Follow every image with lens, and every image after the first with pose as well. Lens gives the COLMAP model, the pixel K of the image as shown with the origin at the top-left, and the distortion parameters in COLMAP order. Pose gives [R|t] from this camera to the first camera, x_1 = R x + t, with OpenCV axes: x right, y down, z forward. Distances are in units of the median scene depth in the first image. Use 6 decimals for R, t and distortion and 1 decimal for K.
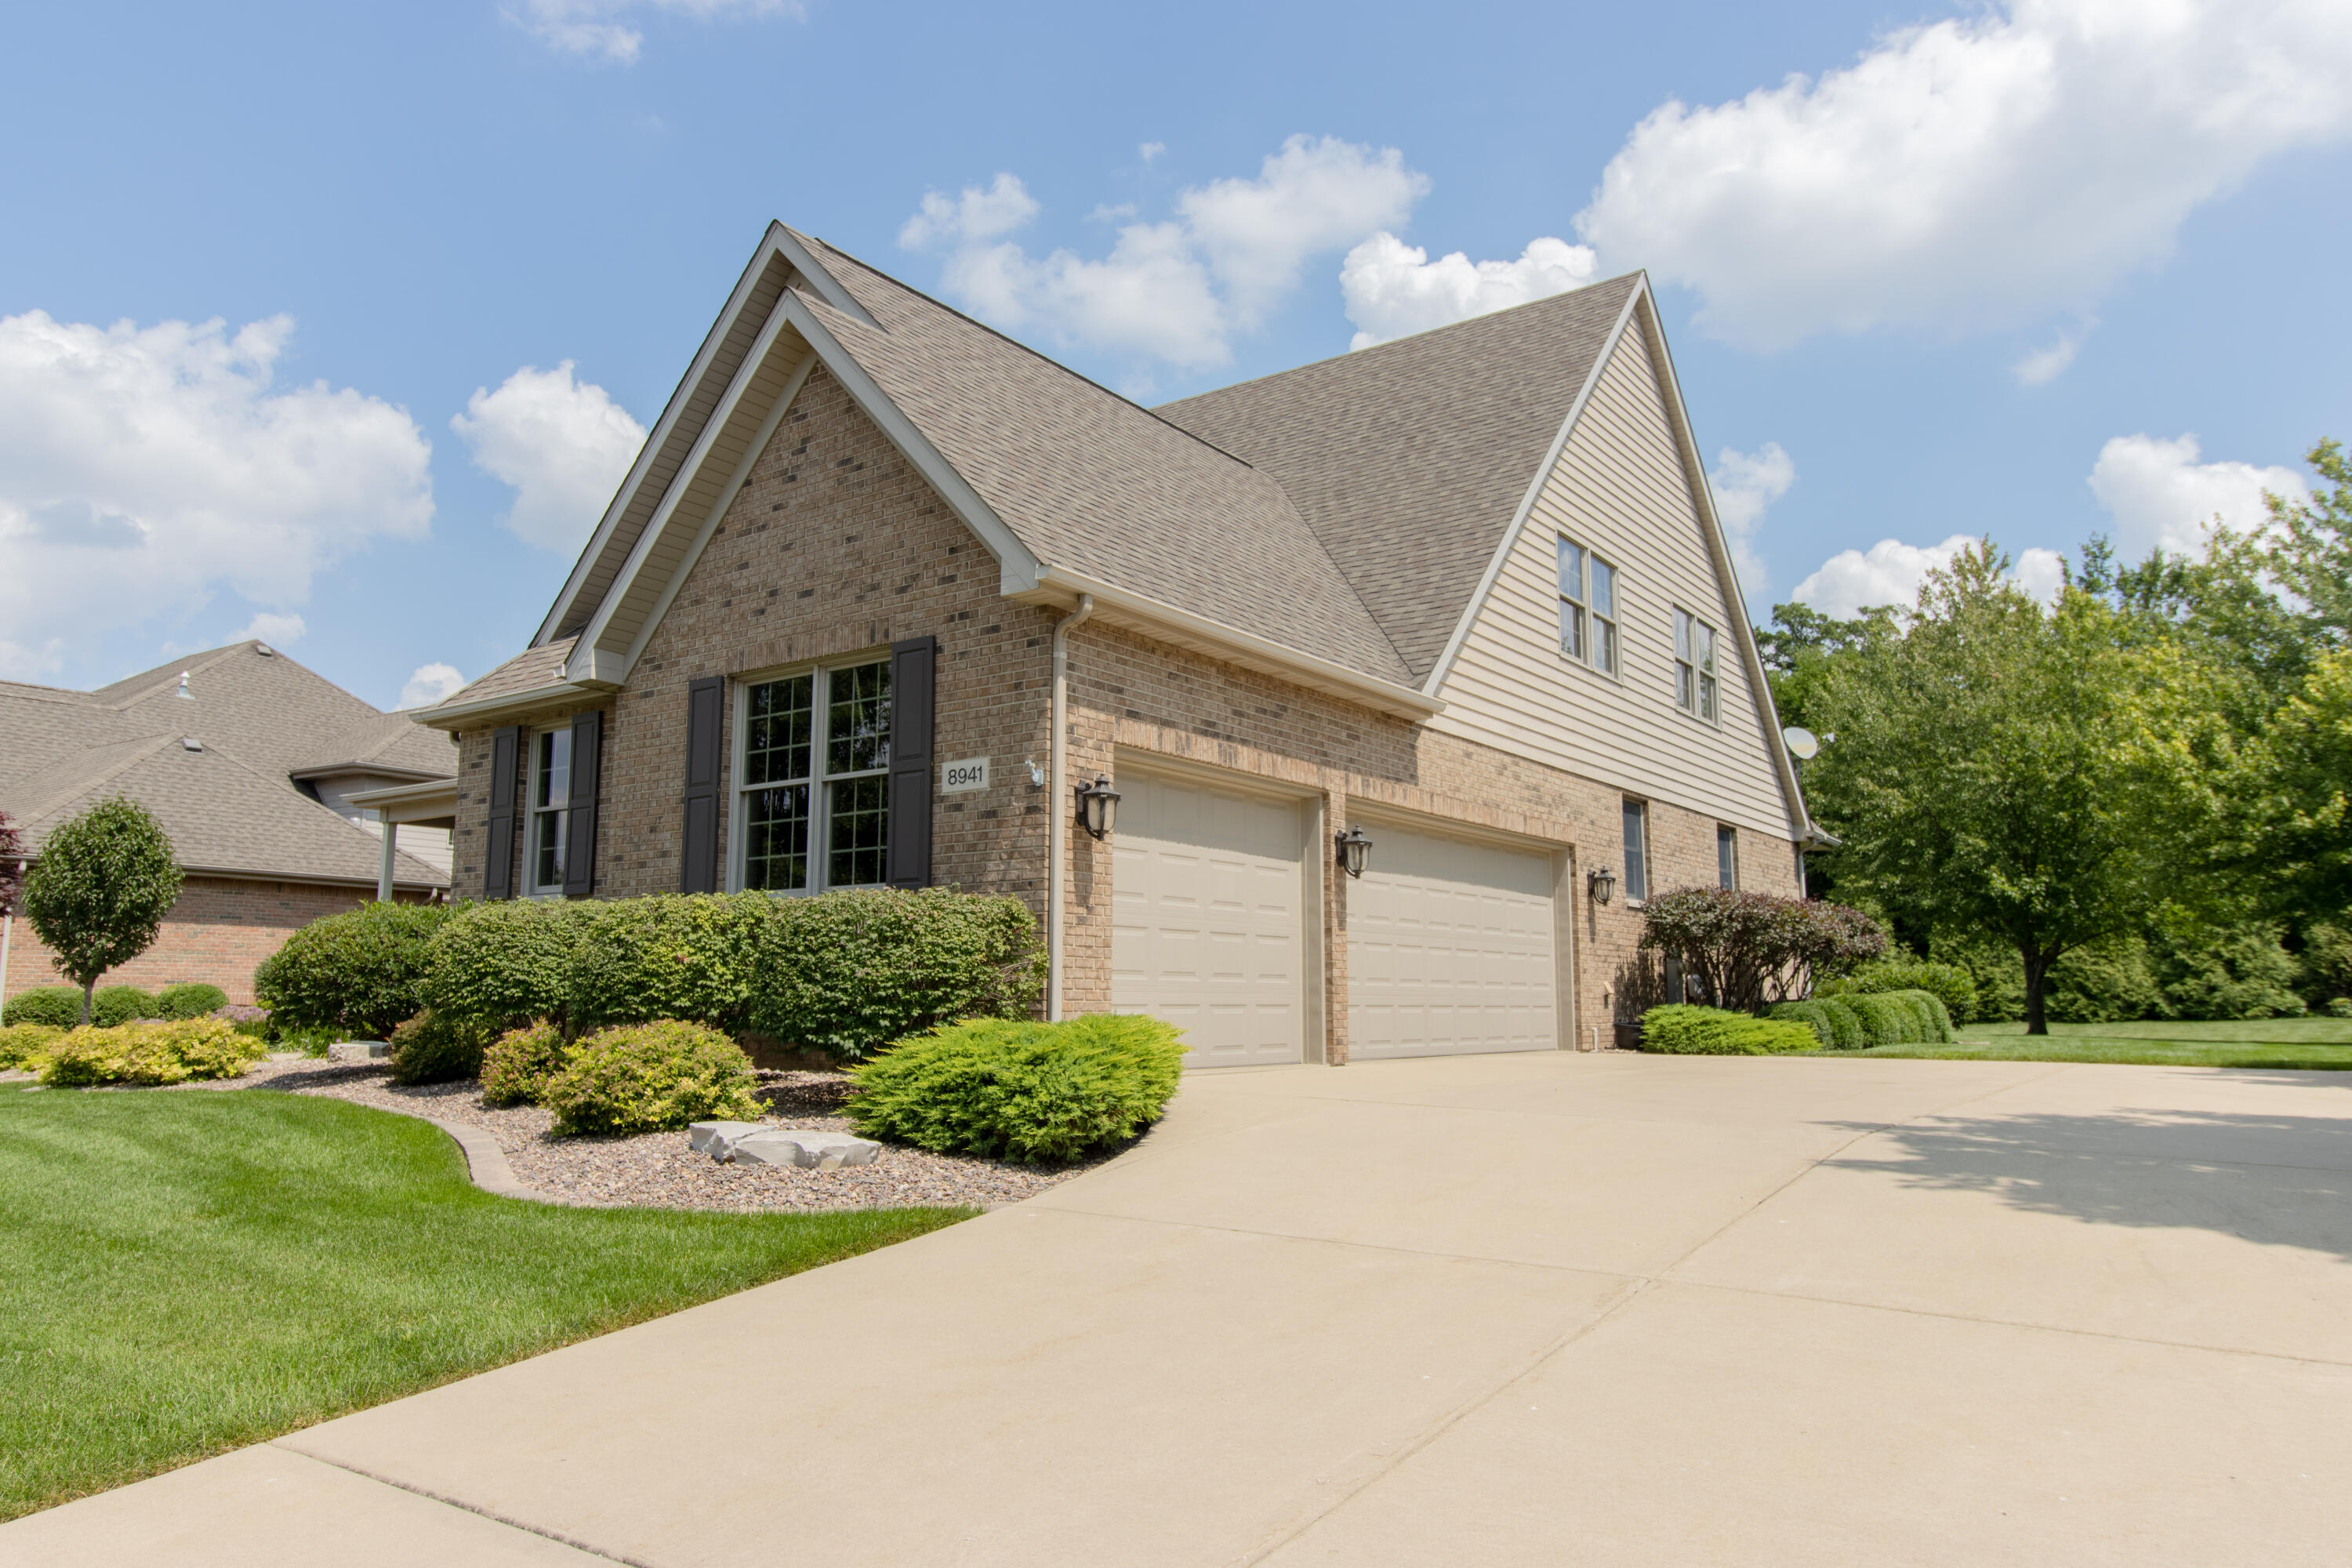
lens RADIAL K [[1595.2, 0, 1179.5], [0, 1595.2, 772.9], [0, 0, 1]] dist [-0.005569, 0.000572]
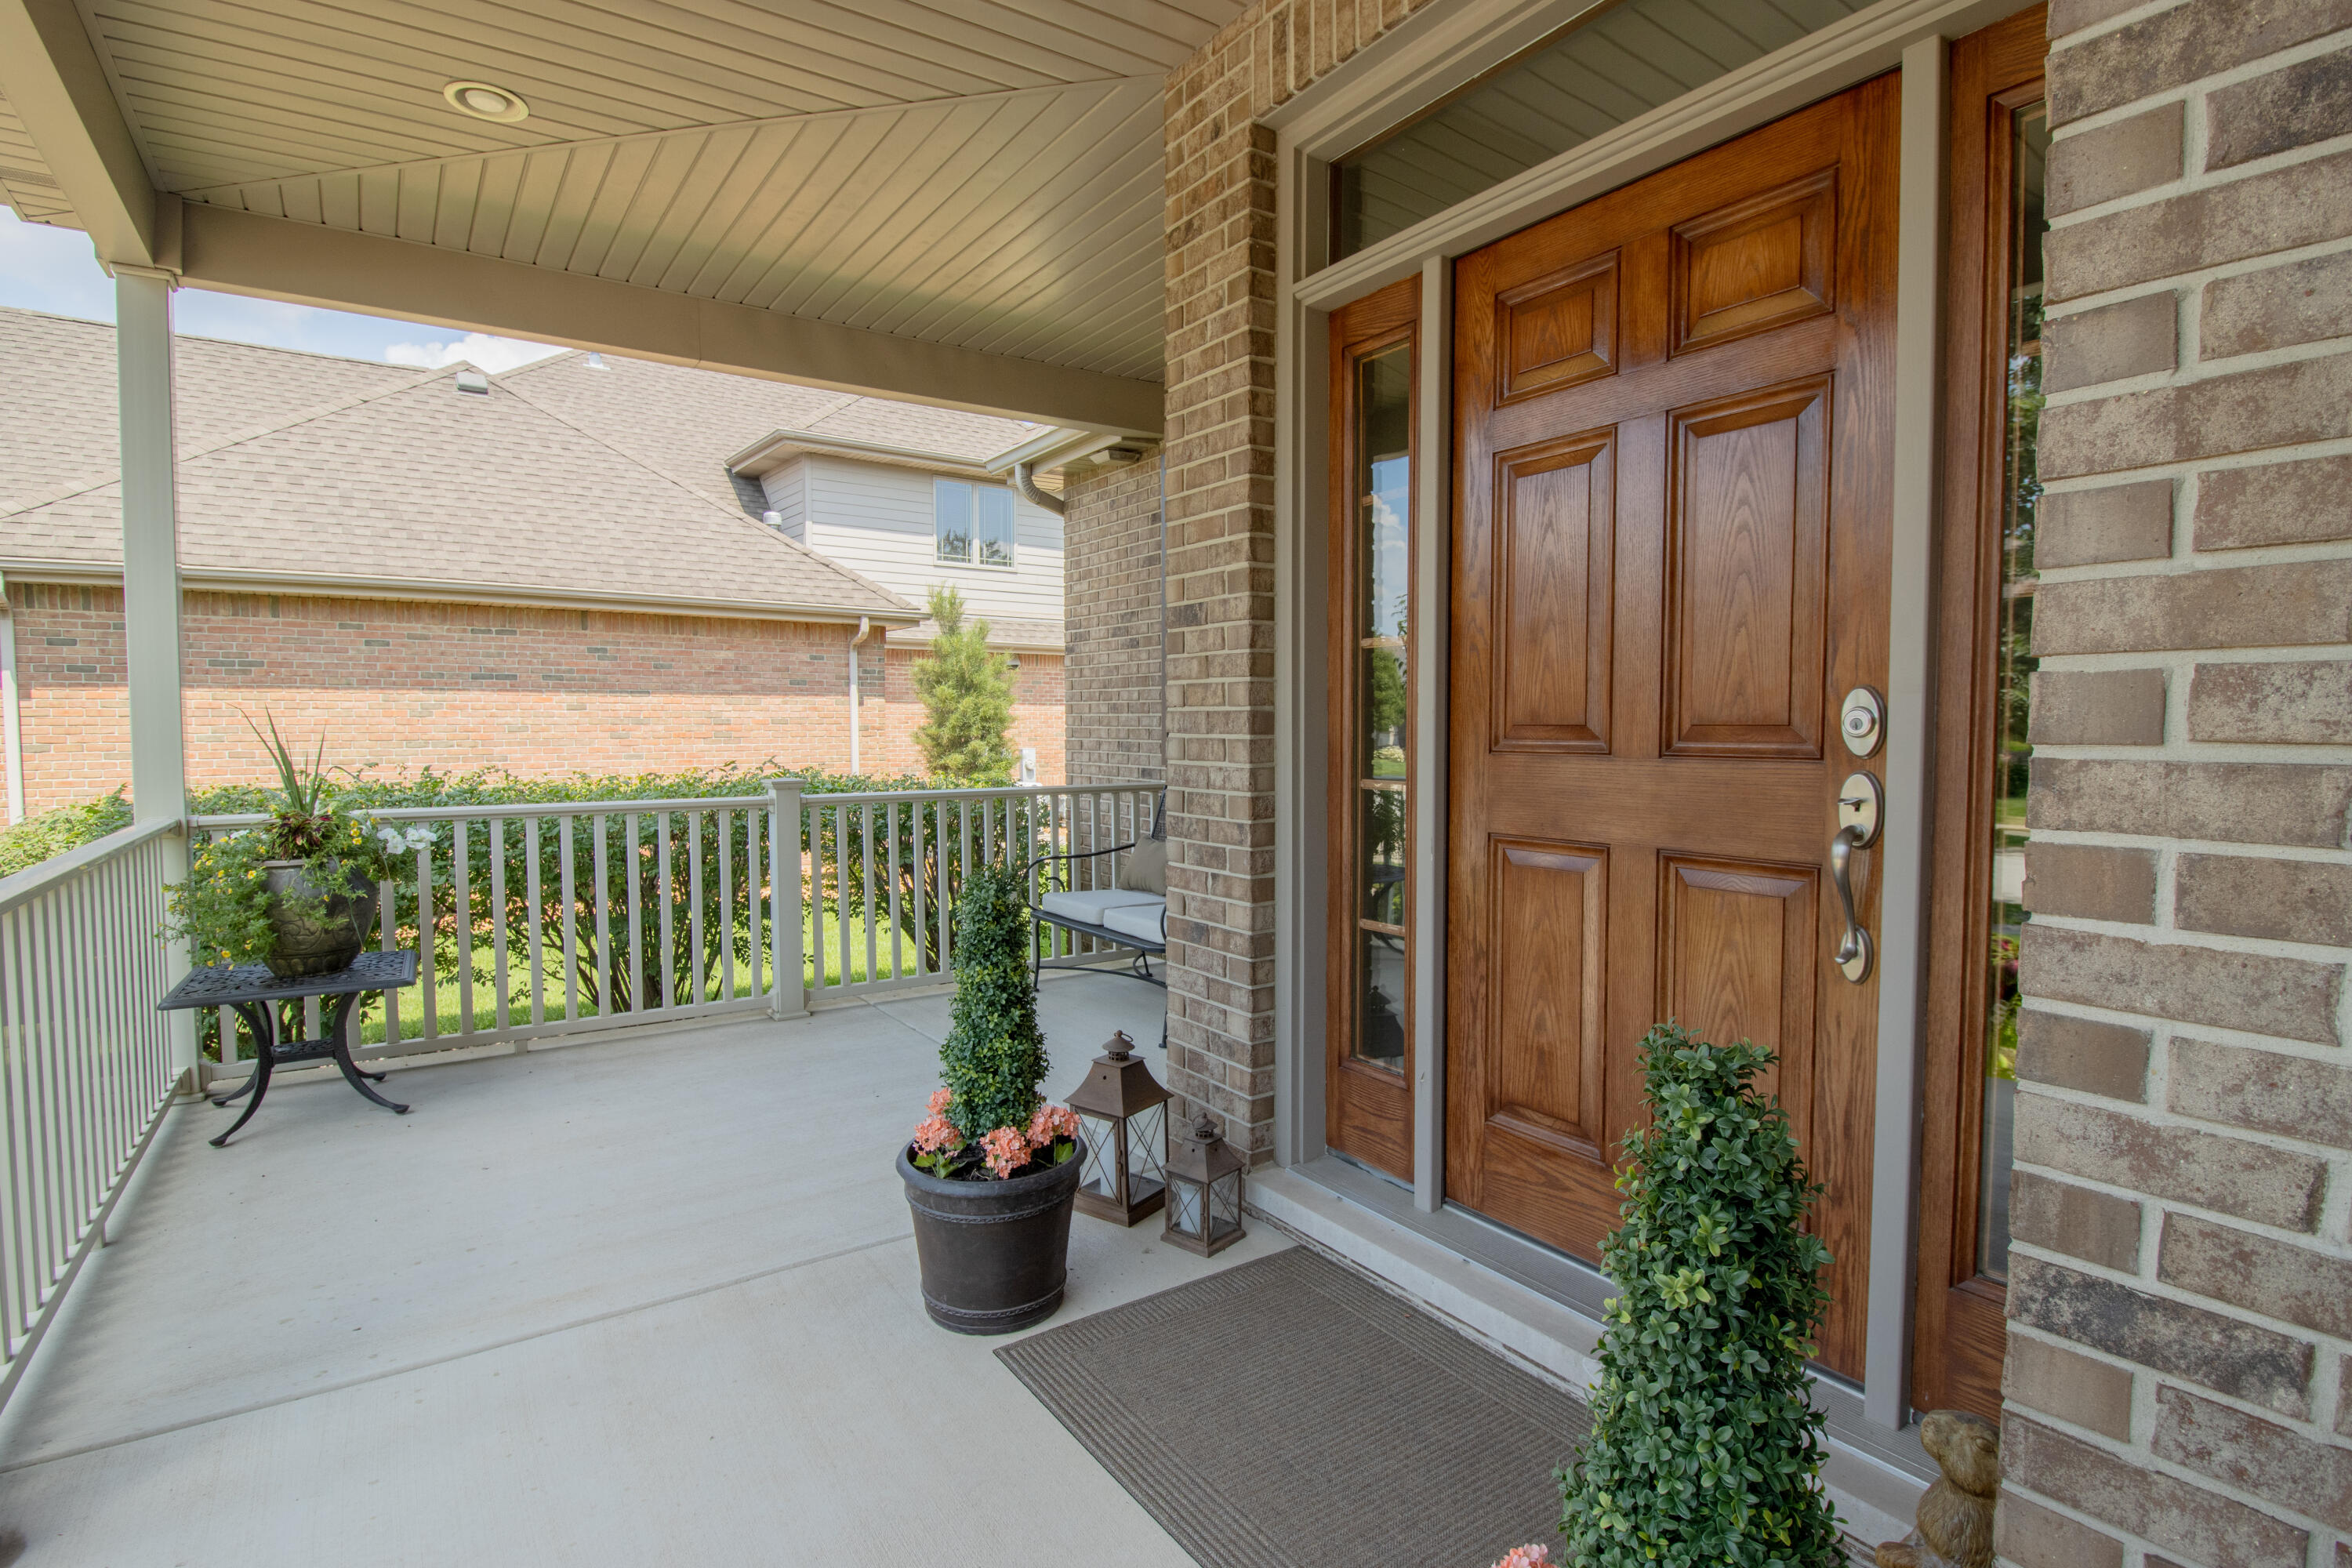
lens RADIAL K [[1147.2, 0, 1171.9], [0, 1147.2, 775.9], [0, 0, 1]] dist [0.000004, -0.000031]
pose [[0.941073, 0.017846, -0.337731, -0.482427], [0.049631, 0.980508, 0.190107, 0.119816], [0.334541, -0.195667, 0.921844, 1.394450]]
